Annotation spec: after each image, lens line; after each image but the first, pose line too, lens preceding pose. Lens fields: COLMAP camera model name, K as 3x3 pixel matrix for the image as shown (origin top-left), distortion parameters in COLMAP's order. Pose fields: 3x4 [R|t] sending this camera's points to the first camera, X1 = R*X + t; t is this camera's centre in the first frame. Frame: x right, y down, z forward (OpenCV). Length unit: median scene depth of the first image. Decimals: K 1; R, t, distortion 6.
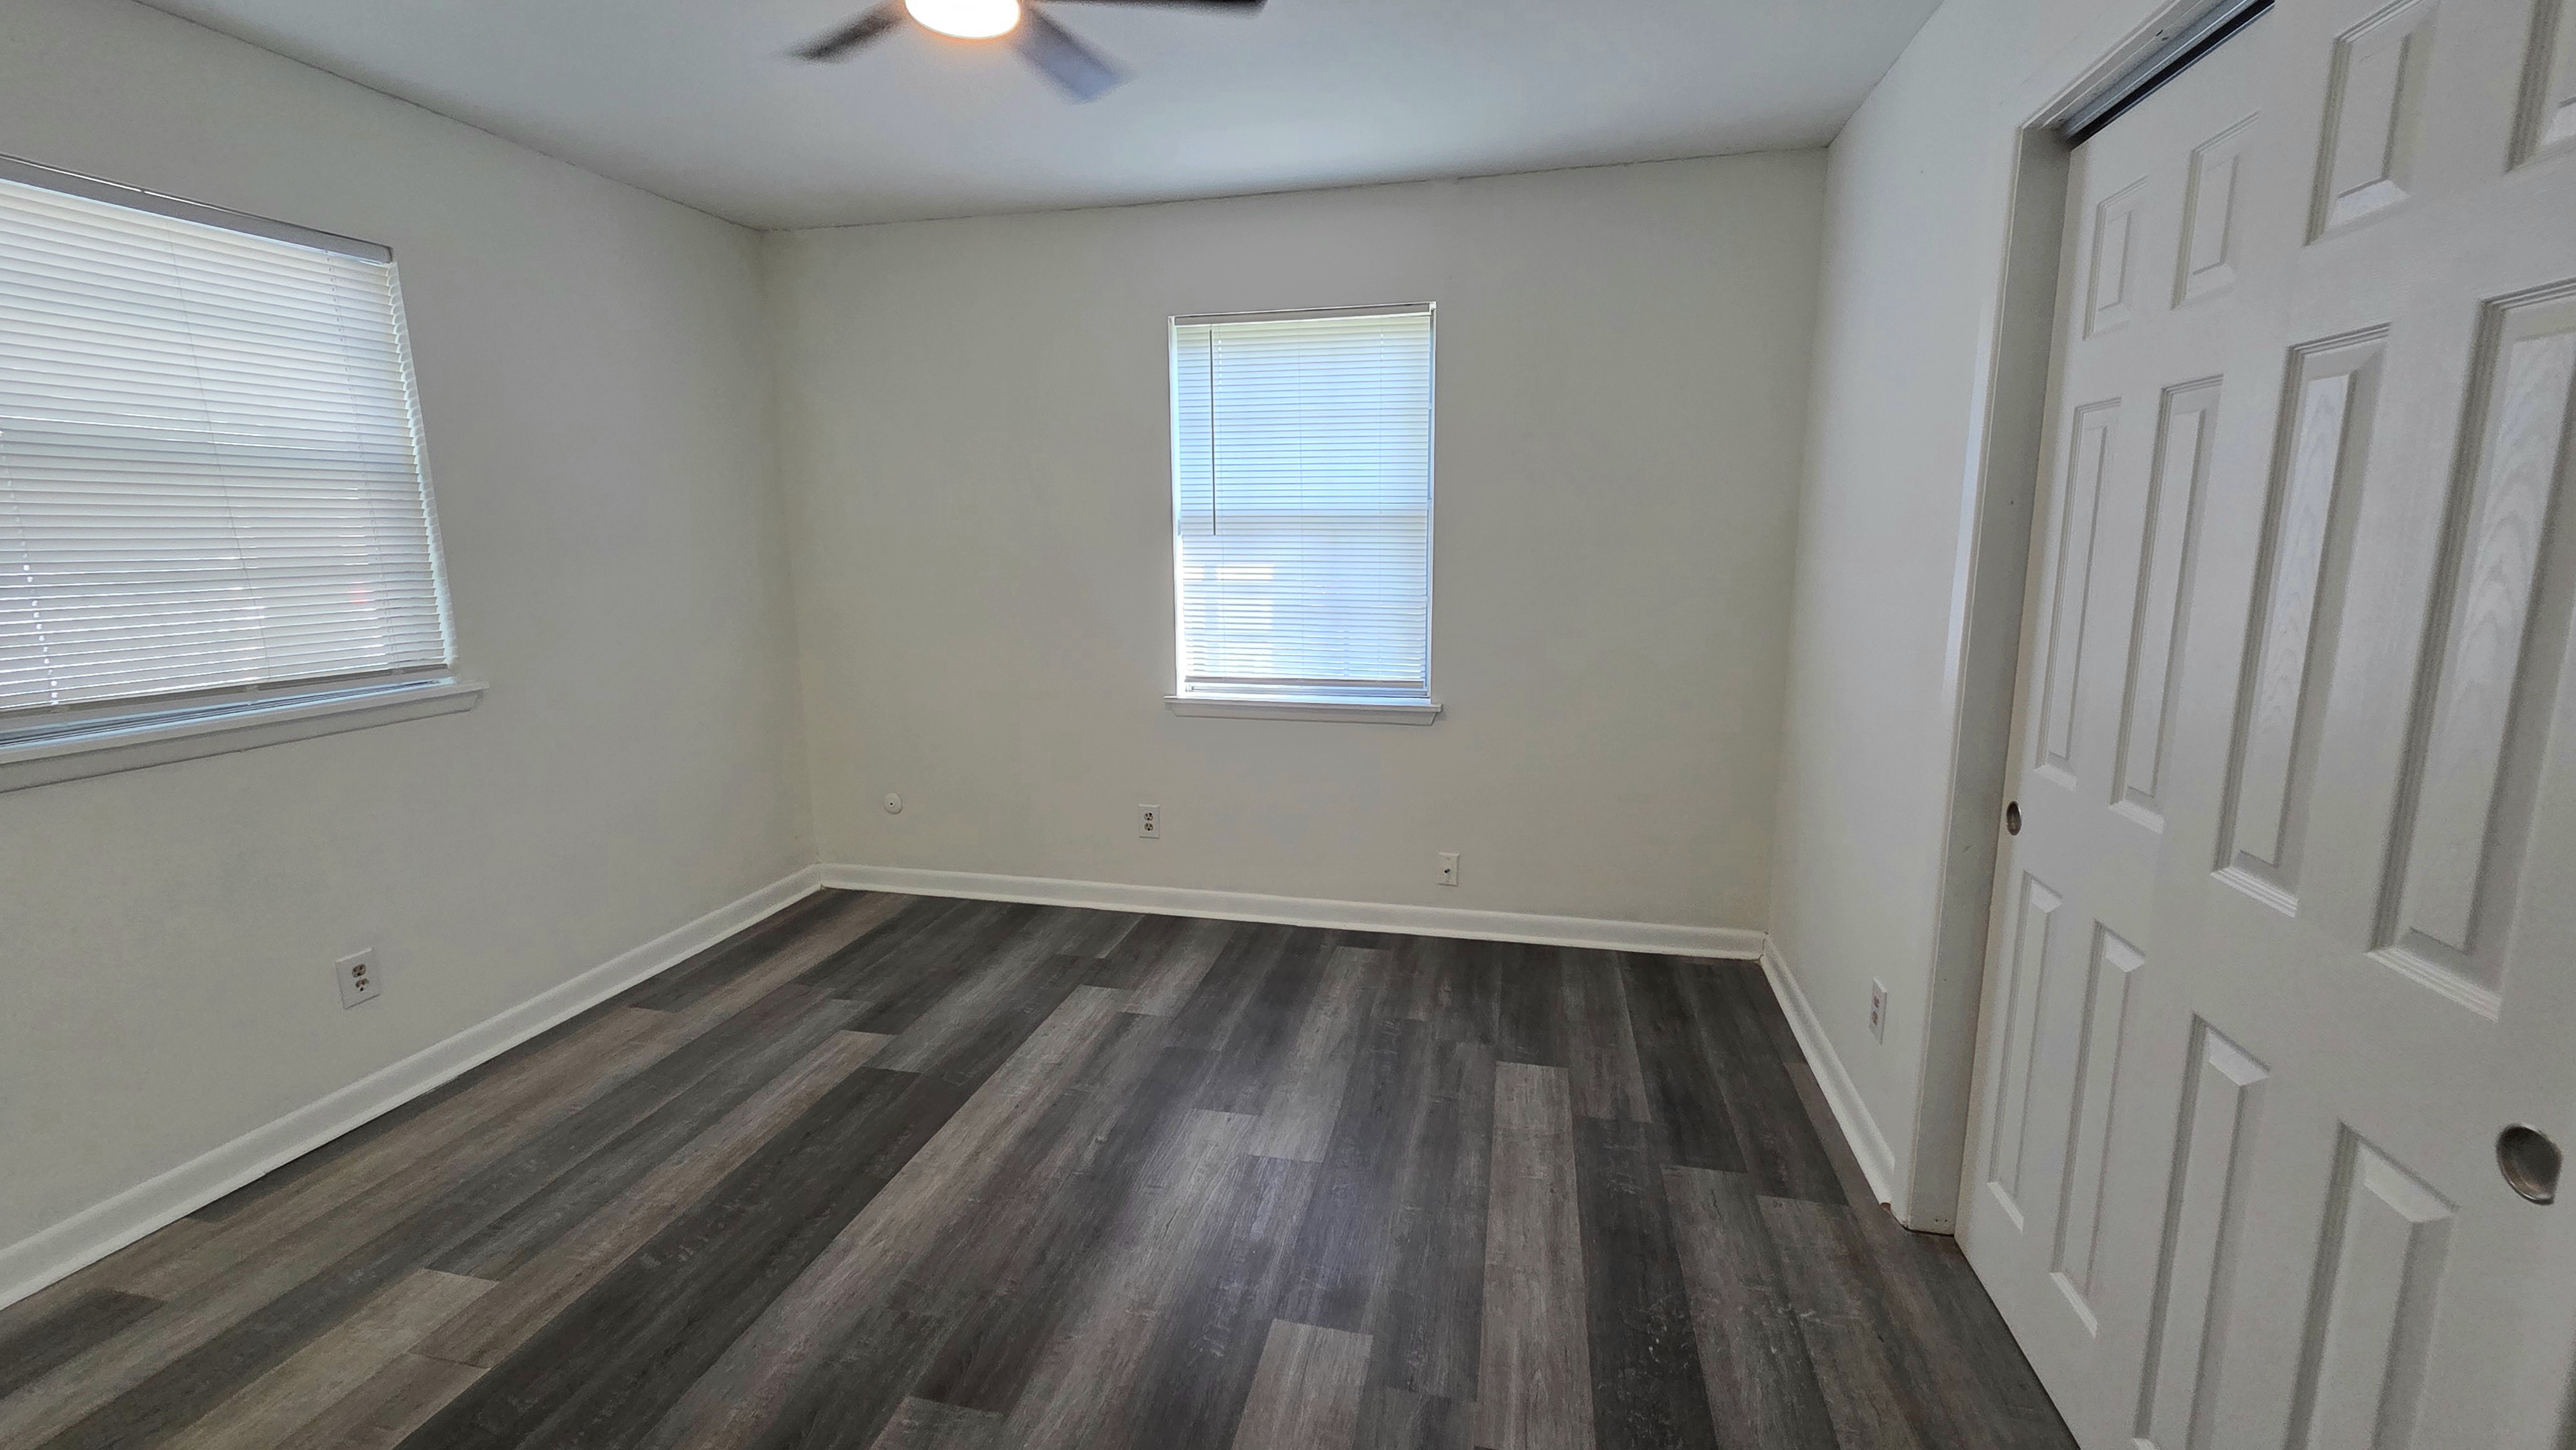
lens RADIAL K [[1053.1, 0, 1285.5], [0, 1053.1, 713.3], [0, 0, 1]] dist [-0.000359, 0.000017]
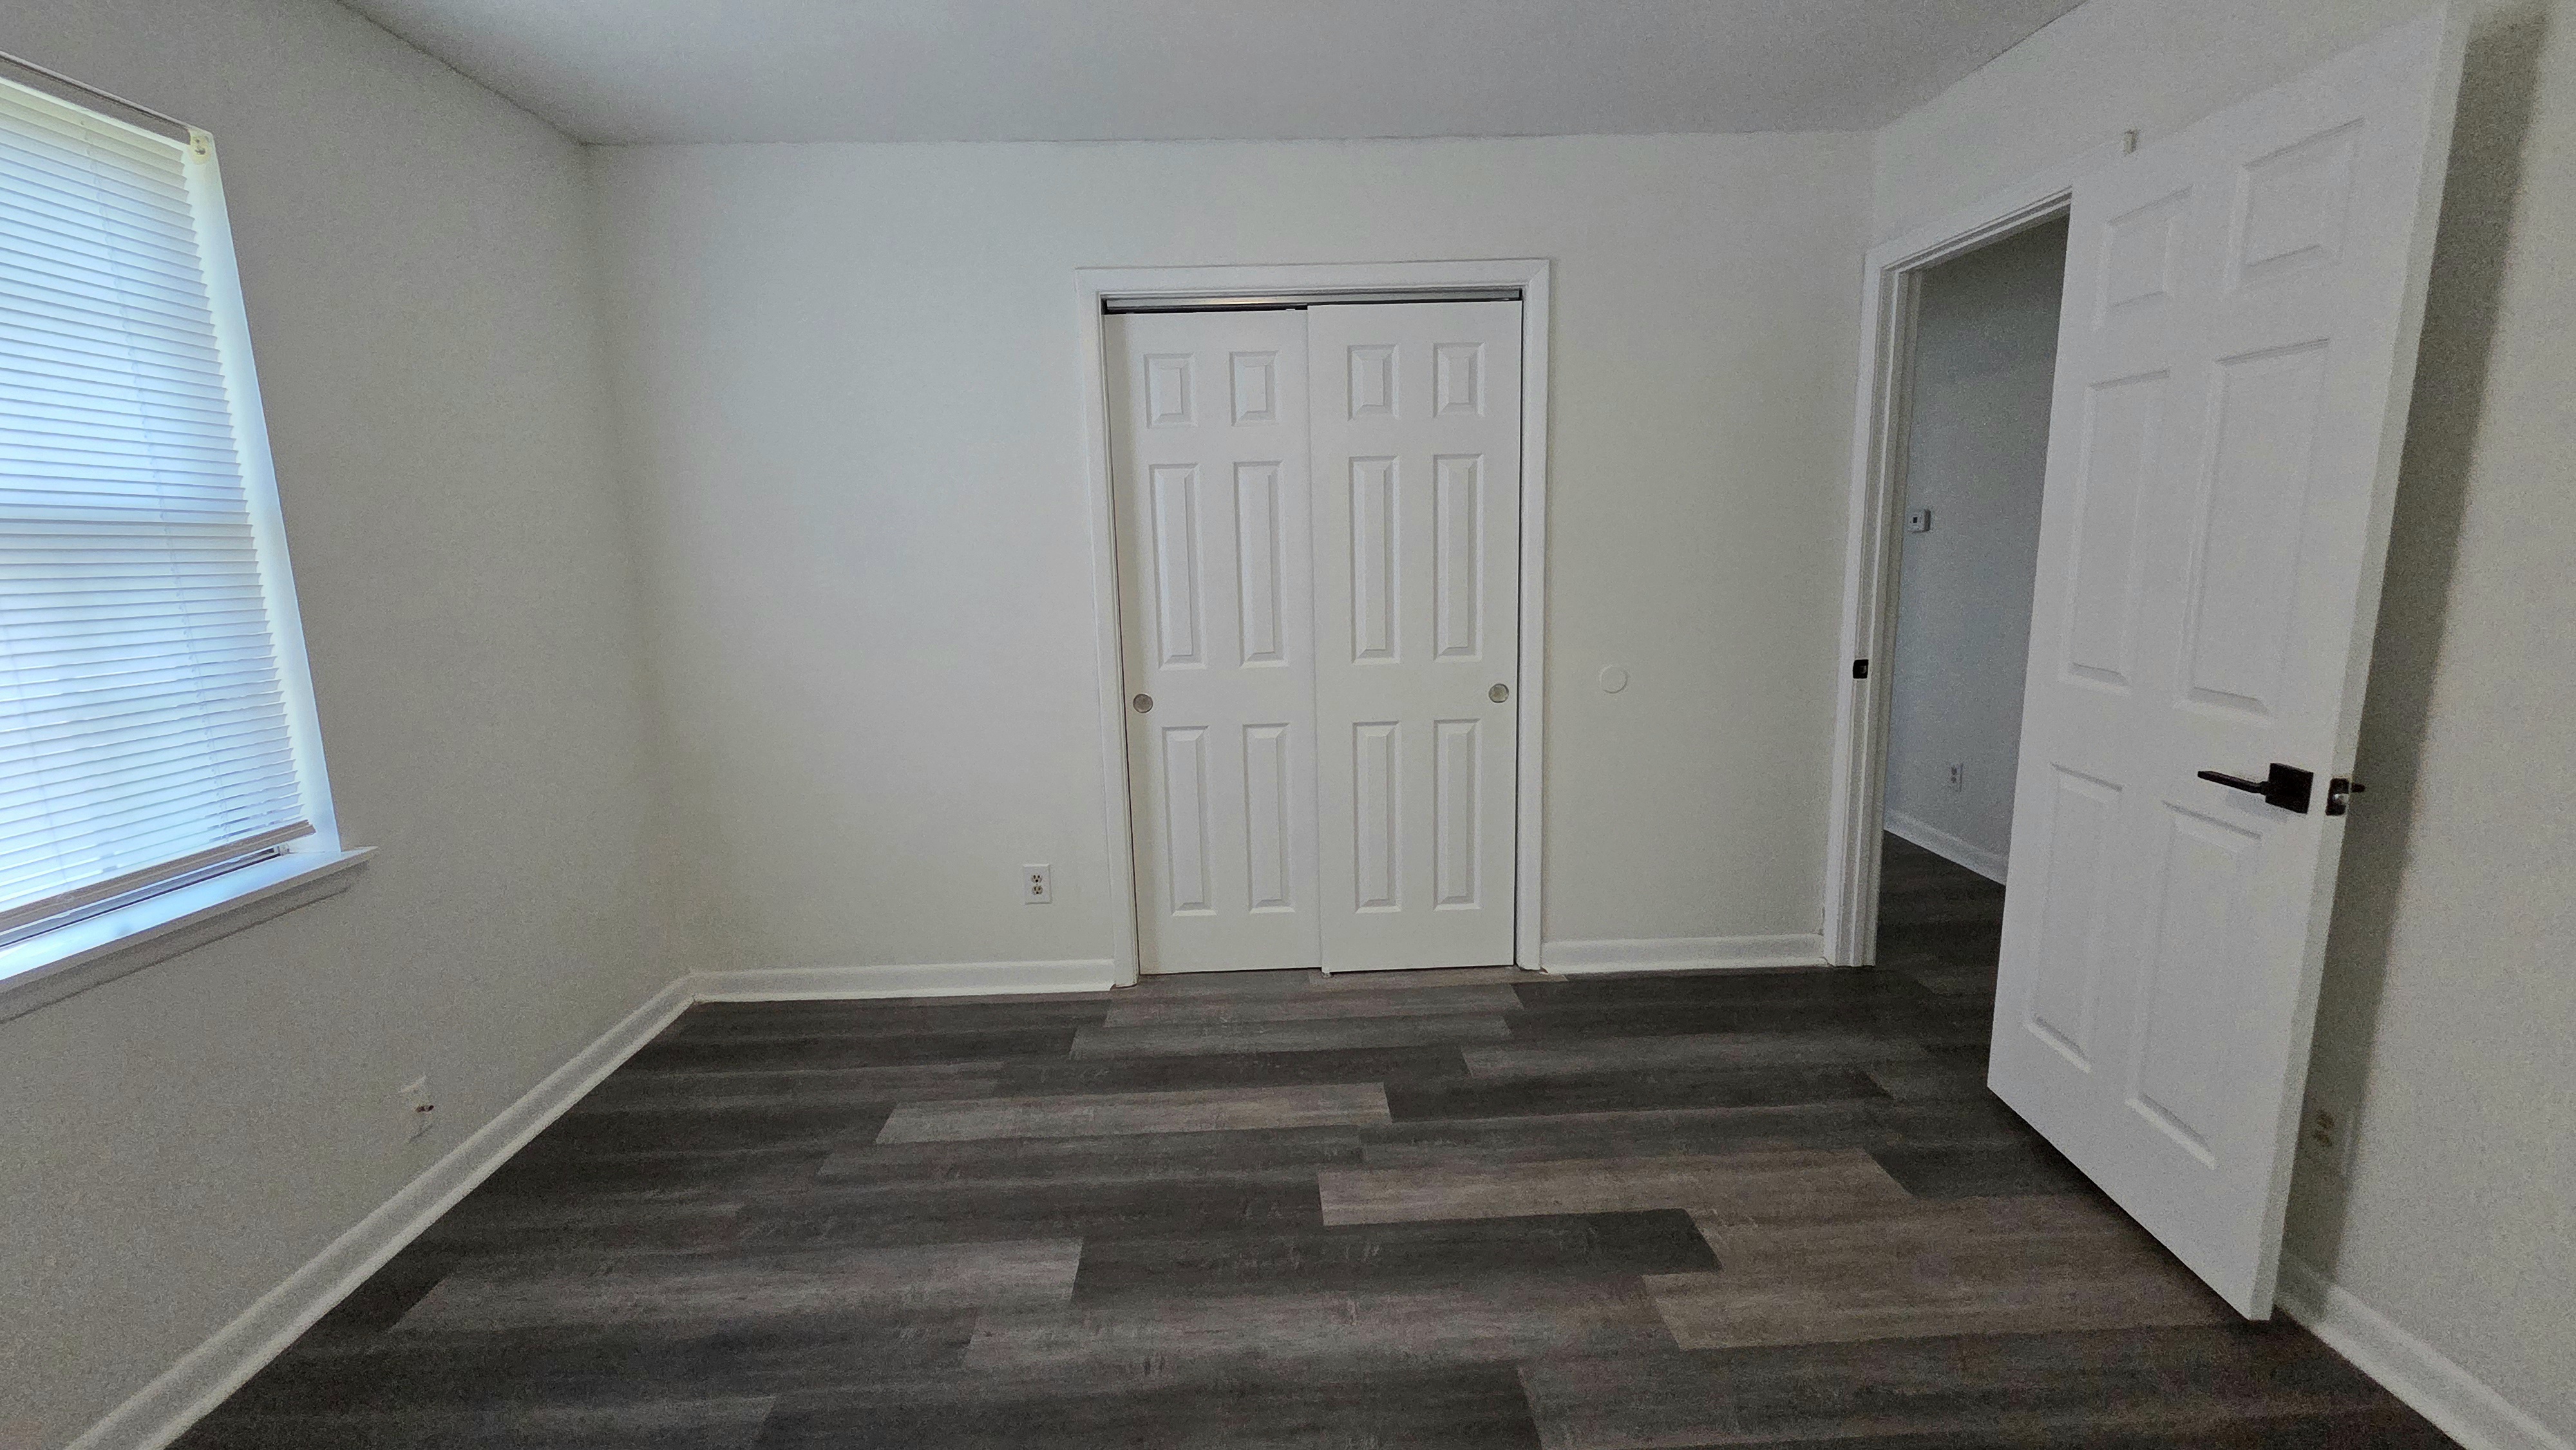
lens RADIAL K [[1053.1, 0, 1285.5], [0, 1053.1, 713.3], [0, 0, 1]] dist [-0.000359, 0.000017]
pose [[-0.257738, -0.147847, 0.954836, -0.593434], [0.194116, 0.960152, 0.201067, -0.108668], [-0.946515, 0.237171, -0.218768, 0.692105]]
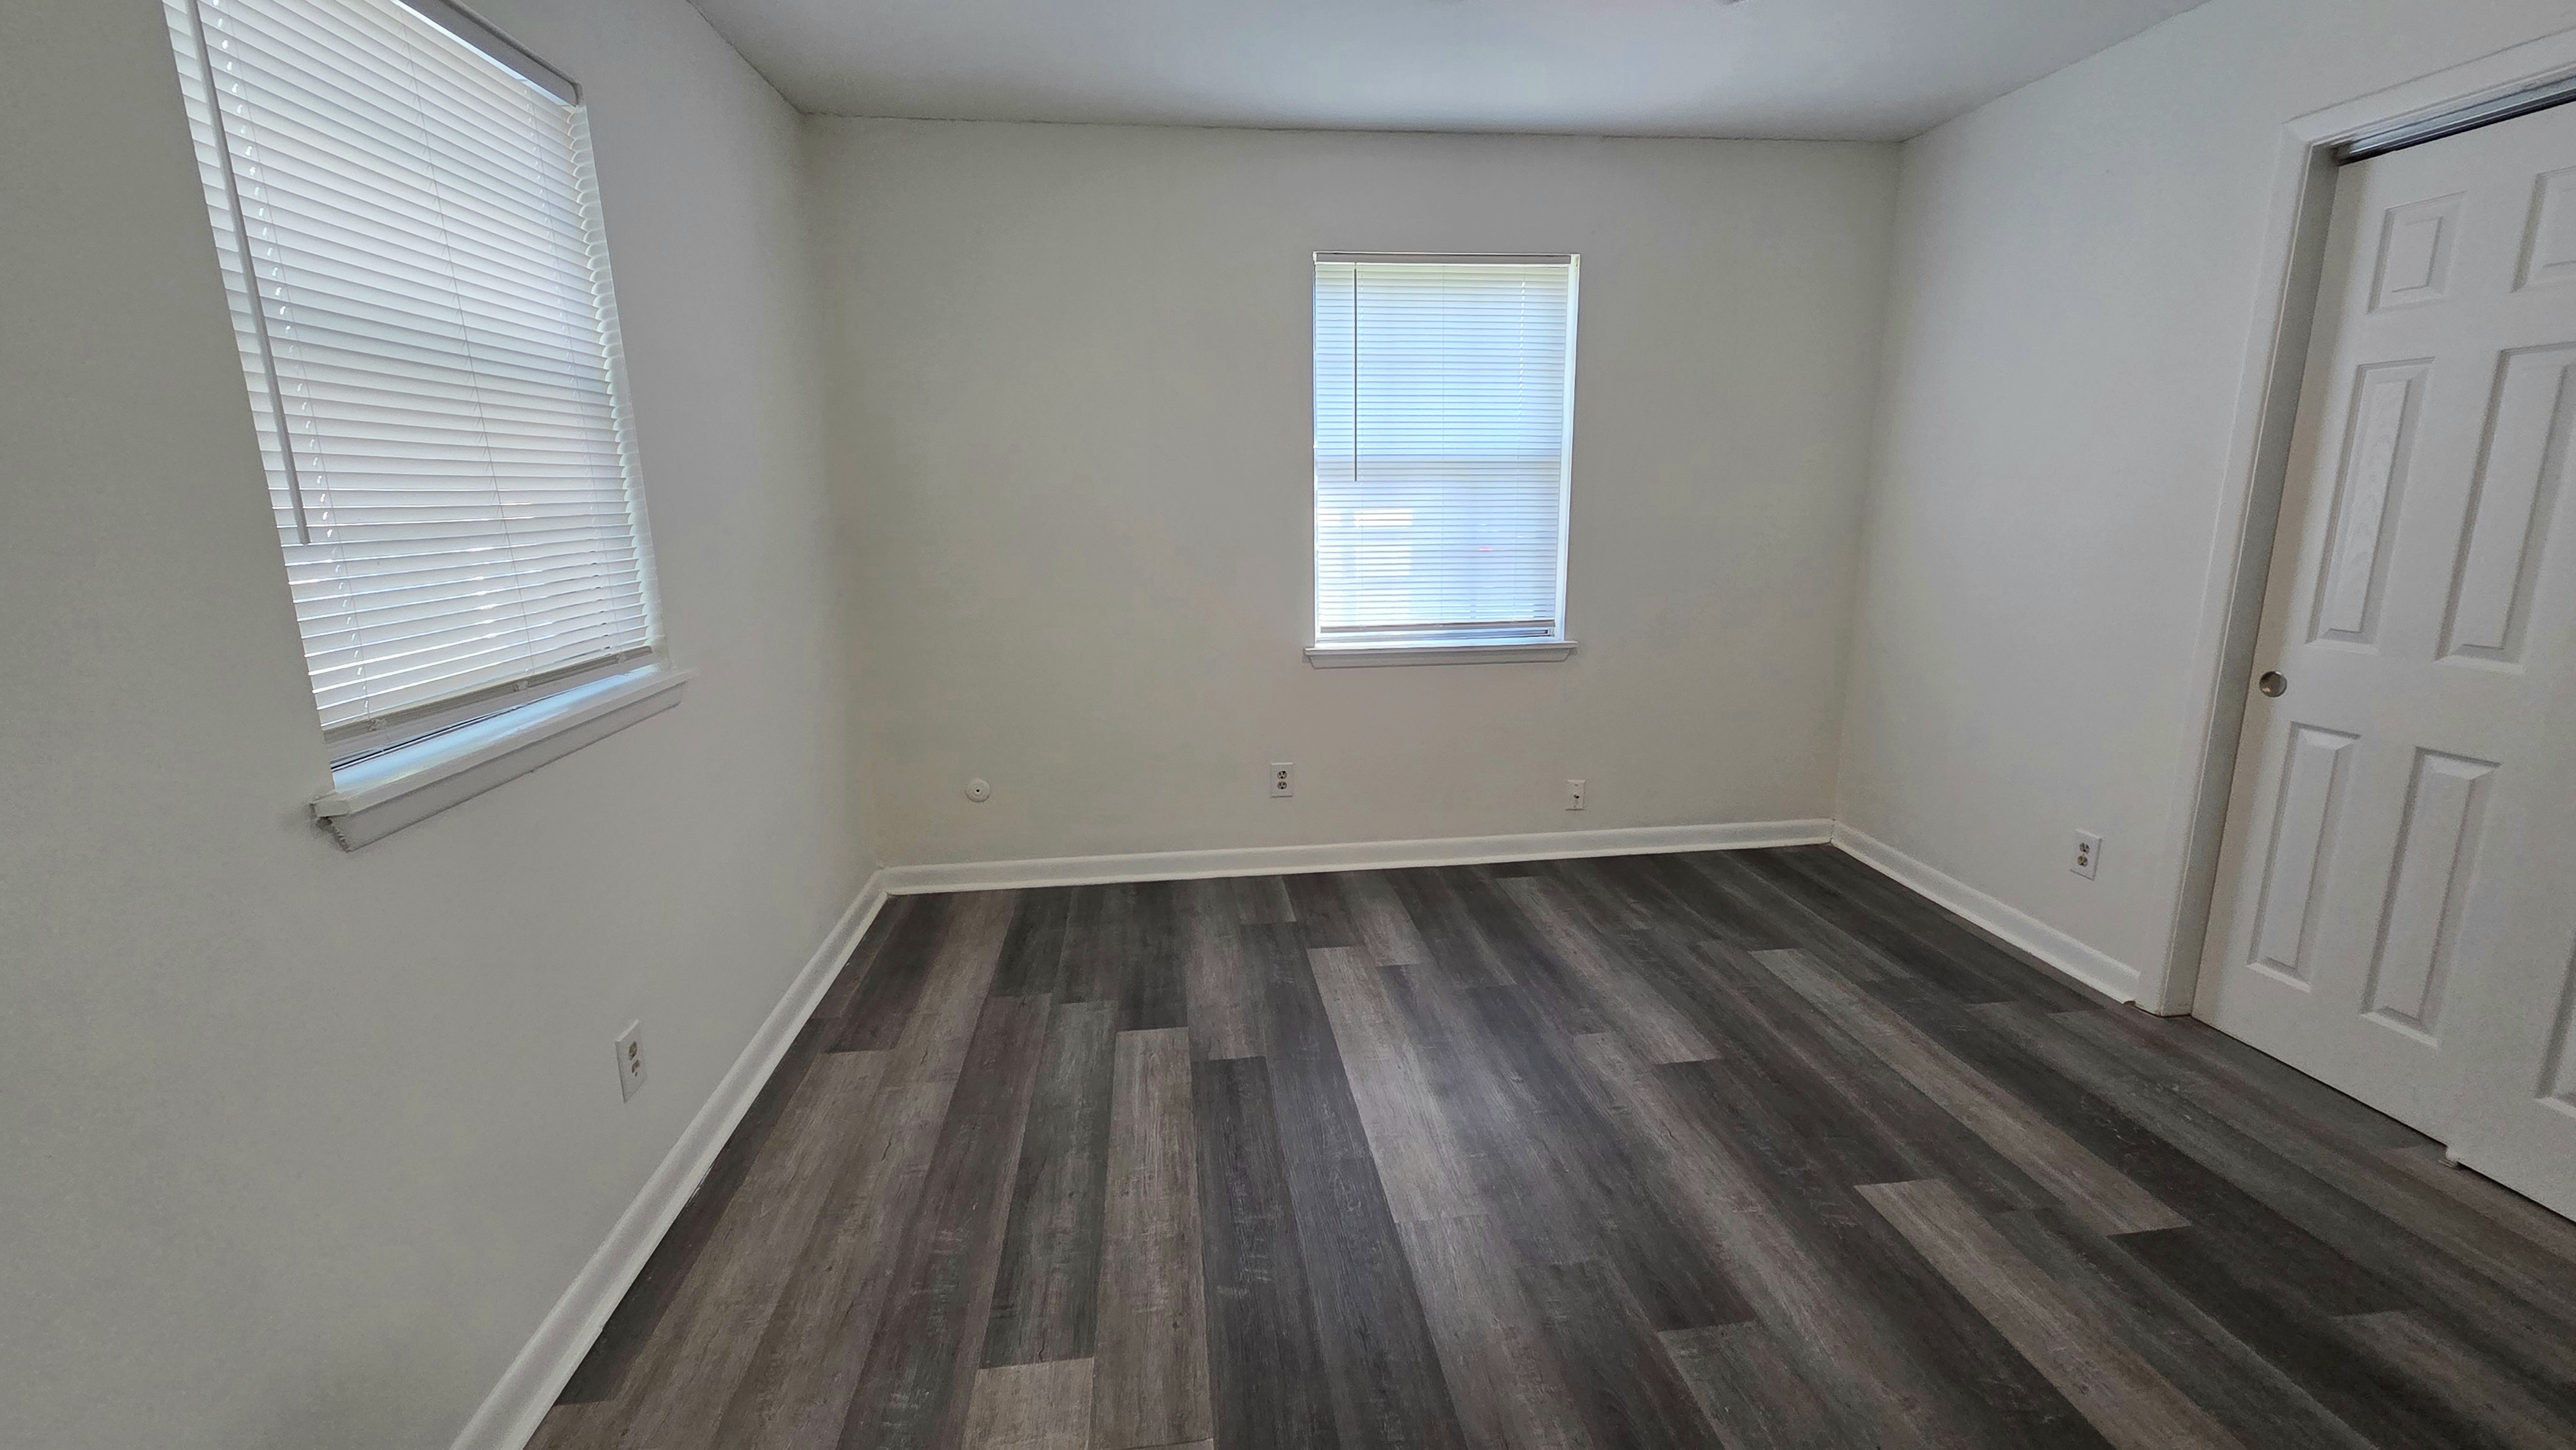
lens RADIAL K [[1053.1, 0, 1285.5], [0, 1053.1, 713.3], [0, 0, 1]] dist [-0.000359, 0.000017]
pose [[0.941507, -0.076343, 0.328231, -0.533831], [0.065239, 0.996867, 0.044728, -0.001853], [-0.330617, -0.020698, 0.943538, 0.102979]]
